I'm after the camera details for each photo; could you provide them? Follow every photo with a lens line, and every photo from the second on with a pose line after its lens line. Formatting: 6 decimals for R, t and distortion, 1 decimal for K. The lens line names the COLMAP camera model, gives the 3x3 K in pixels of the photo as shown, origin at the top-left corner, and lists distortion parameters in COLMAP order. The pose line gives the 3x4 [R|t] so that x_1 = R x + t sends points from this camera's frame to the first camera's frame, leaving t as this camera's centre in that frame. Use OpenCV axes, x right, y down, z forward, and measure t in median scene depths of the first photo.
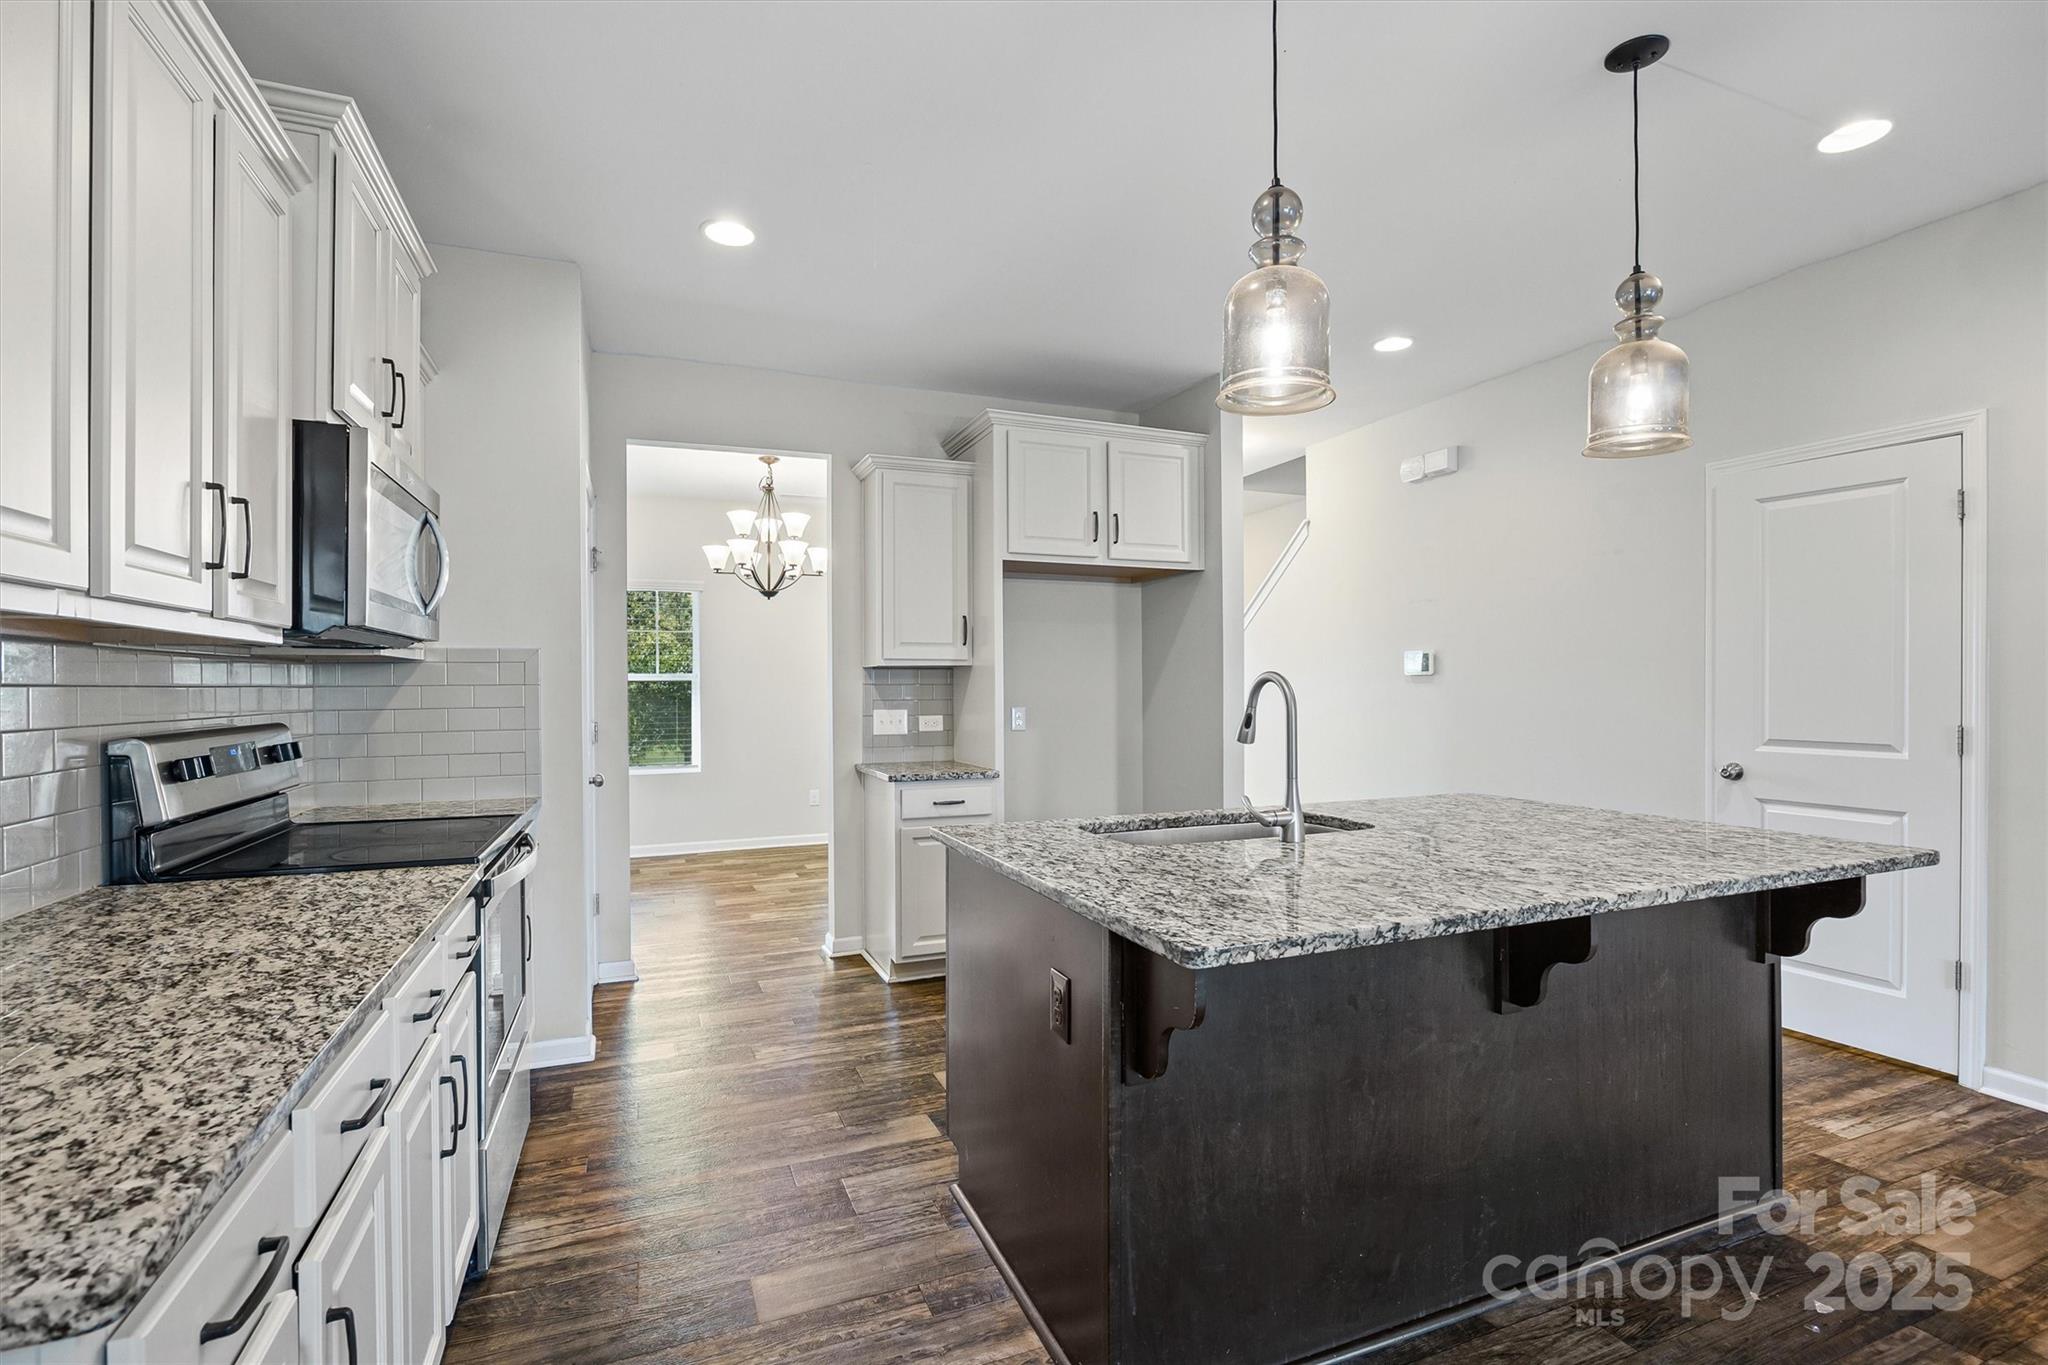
lens RADIAL K [[999.9, 0, 1049.0], [0, 999.9, 686.5], [0, 0, 1]] dist [-0.002314, -0.006720]
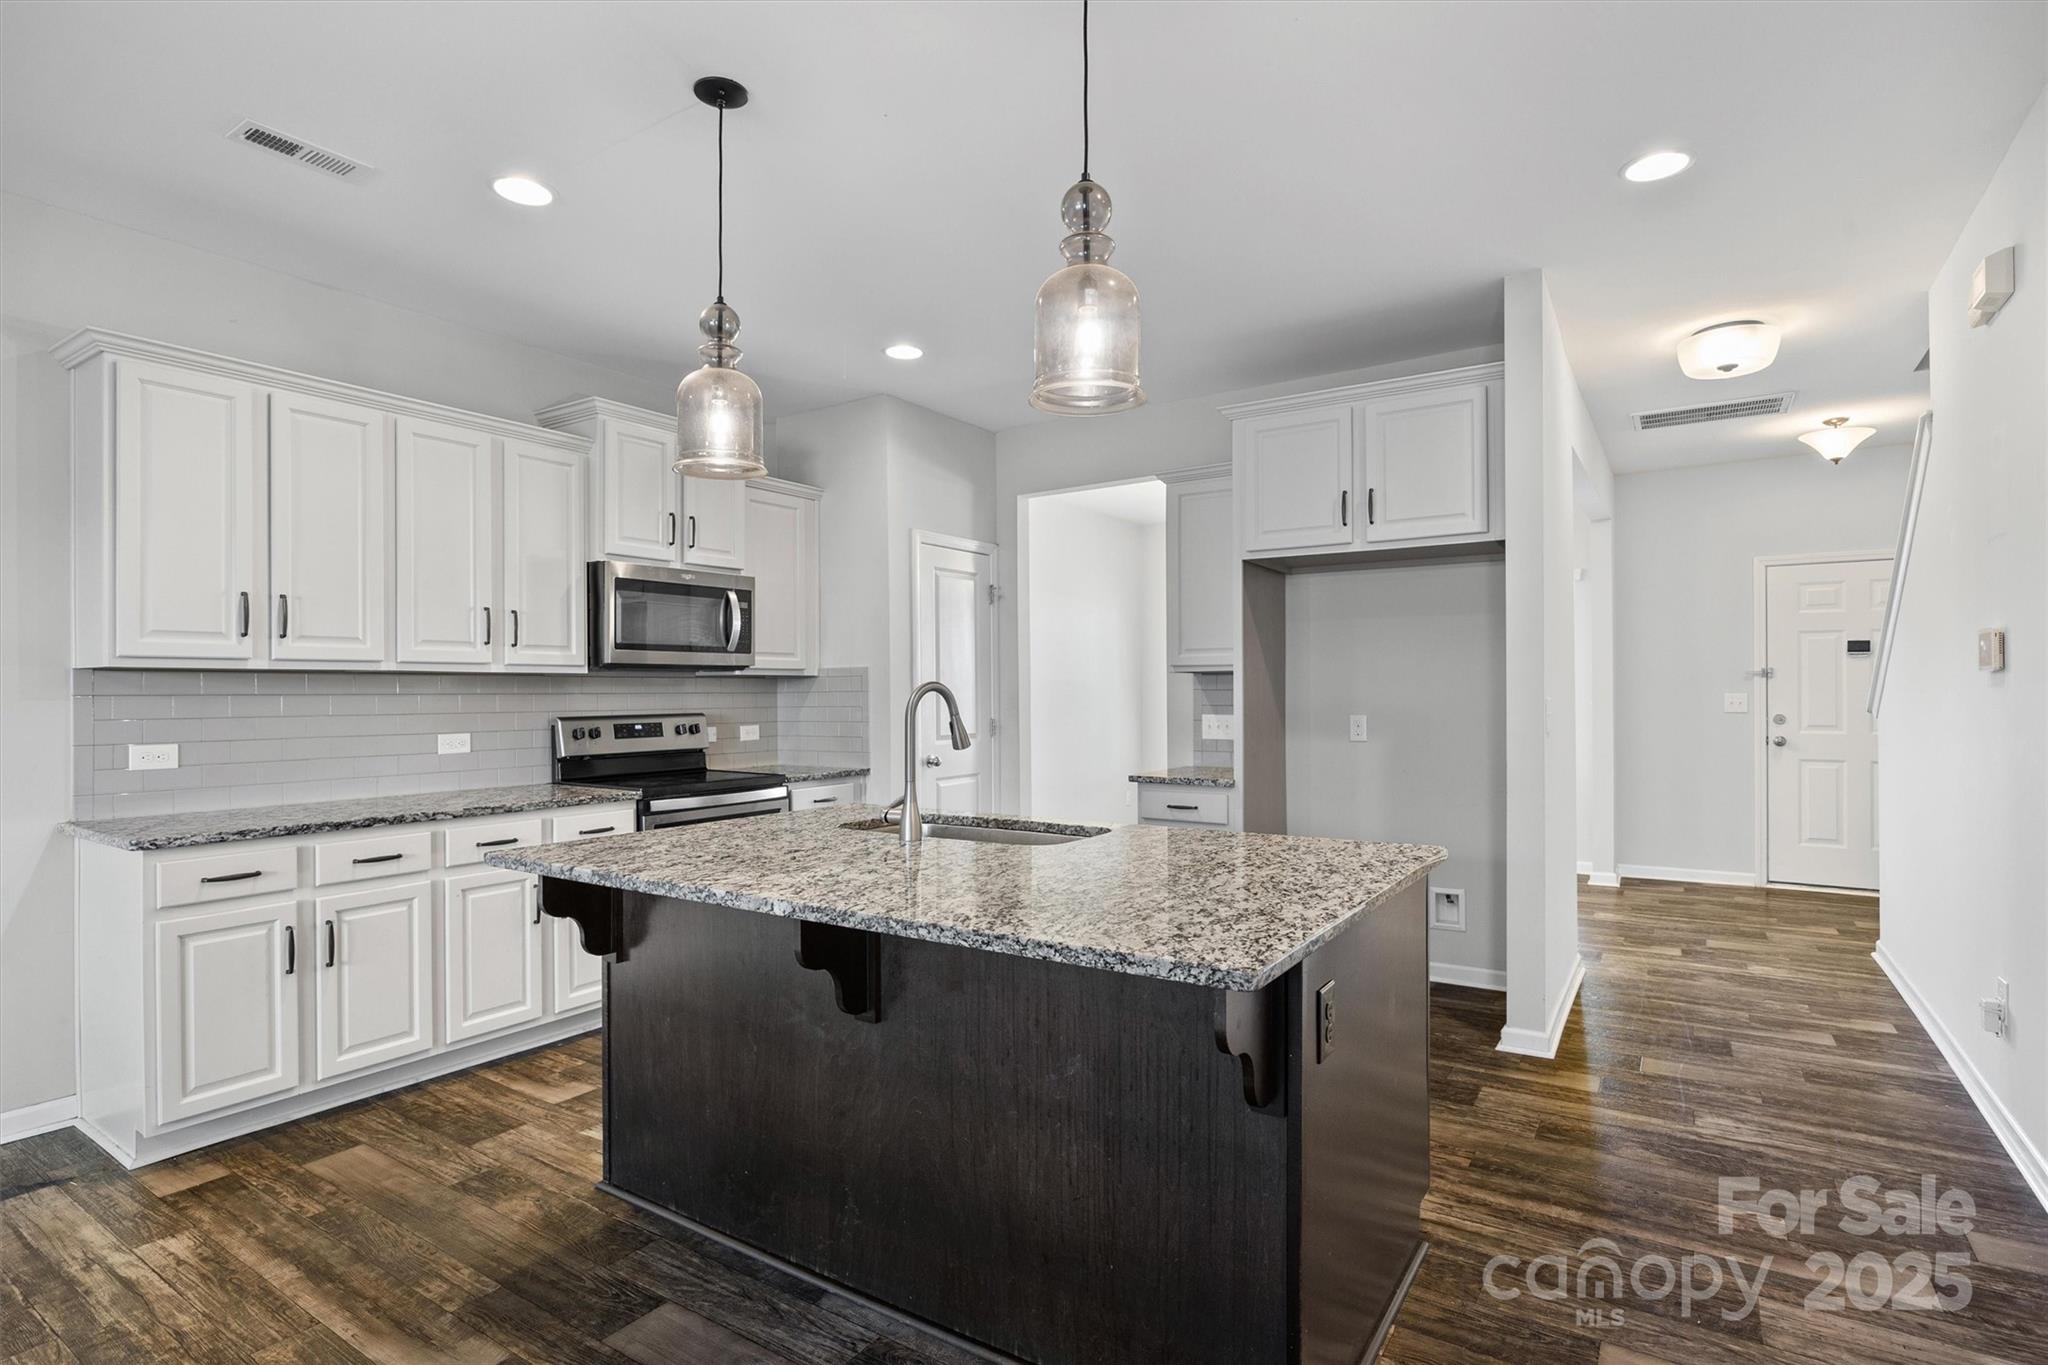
lens RADIAL K [[999.9, 0, 1049.0], [0, 999.9, 686.5], [0, 0, 1]] dist [-0.002314, -0.006720]
pose [[0.550036, -0.006446, -0.835116, 1.227870], [-0.001694, 0.999960, -0.008834, 0.000853], [0.835139, 0.006273, 0.550003, 0.526365]]
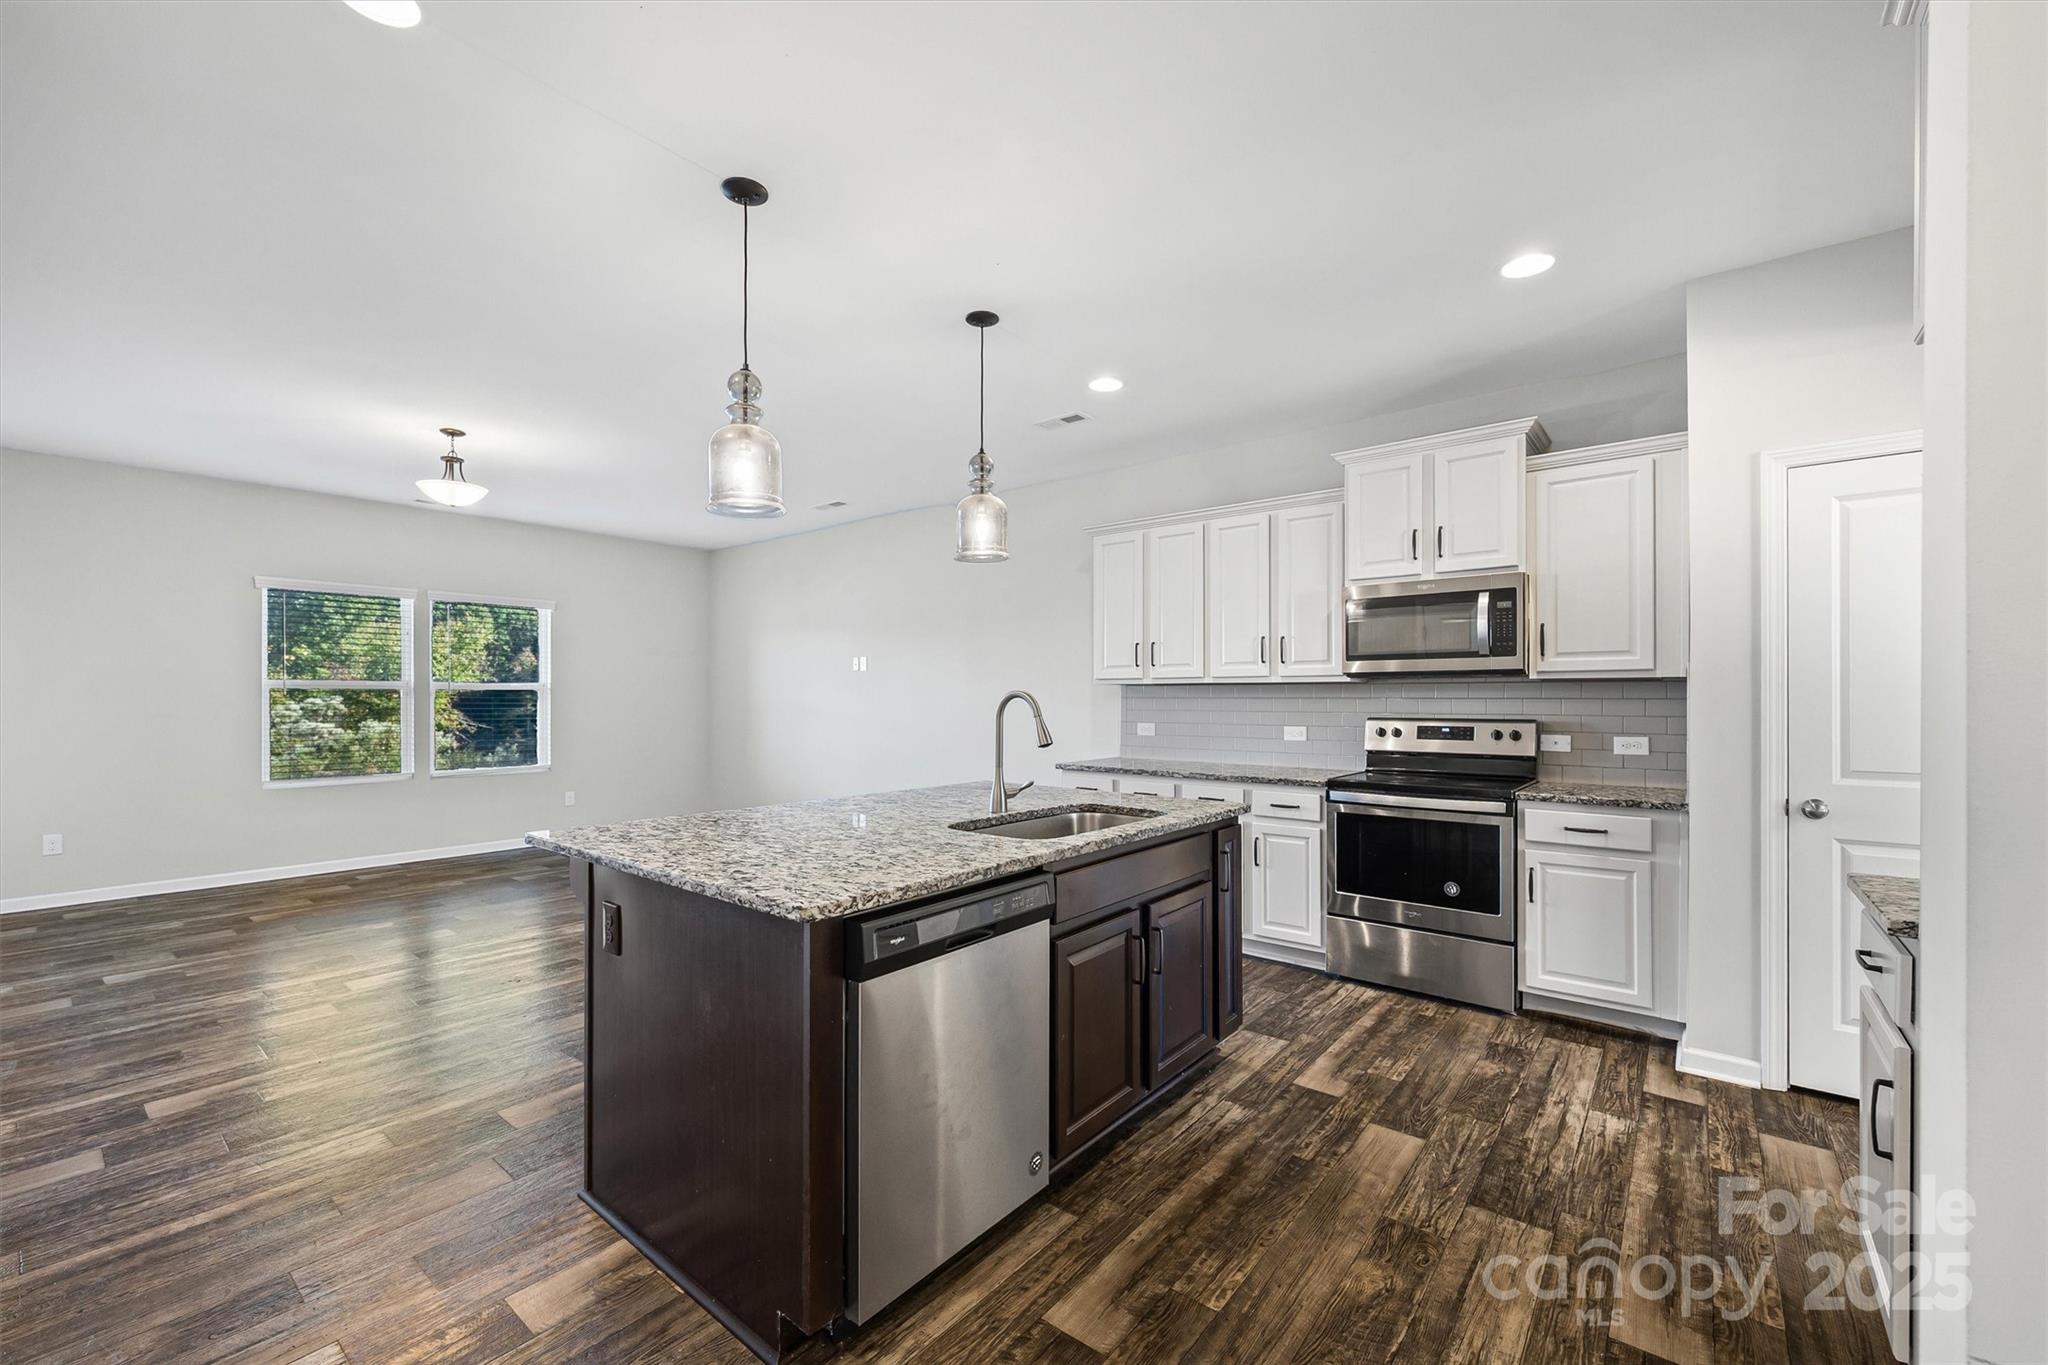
lens RADIAL K [[832.7, 0, 1019.2], [0, 832.7, 693.2], [0, 0, 1]] dist [0.002626, 0.000074]
pose [[-0.893606, -0.002914, -0.448843, 0.742466], [-0.003586, 0.999993, 0.000646, -0.009864], [0.448838, 0.002187, -0.893610, 2.059660]]
